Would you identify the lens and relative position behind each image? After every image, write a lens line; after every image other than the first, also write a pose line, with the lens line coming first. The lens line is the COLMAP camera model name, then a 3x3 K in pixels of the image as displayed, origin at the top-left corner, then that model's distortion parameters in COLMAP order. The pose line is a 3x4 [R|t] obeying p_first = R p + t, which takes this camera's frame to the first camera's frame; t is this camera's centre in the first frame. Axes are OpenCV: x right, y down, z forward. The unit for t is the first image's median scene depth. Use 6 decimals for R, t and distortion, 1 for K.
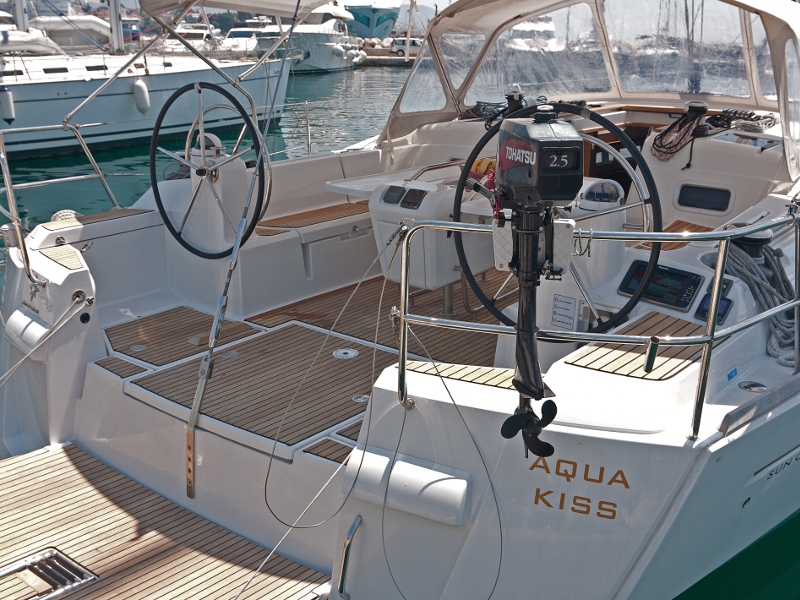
lens RADIAL K [[832.1, 0, 400.2], [0, 832.1, 300.4], [0, 0, 1]] dist [0.013173, 0.000000]
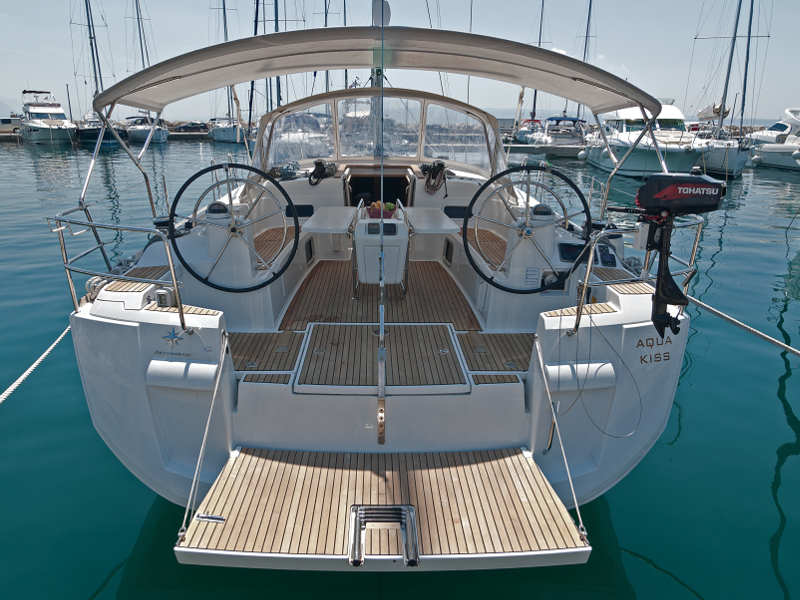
lens RADIAL K [[547.0, 0, 388.9], [0, 547.0, 284.8], [0, 0, 1]] dist [-0.002583, 0.000873]
pose [[0.793610, -0.177742, 0.581885, -0.825787], [0.182911, 0.981834, 0.050446, -0.094504], [-0.580281, 0.066399, 0.811705, 0.210118]]
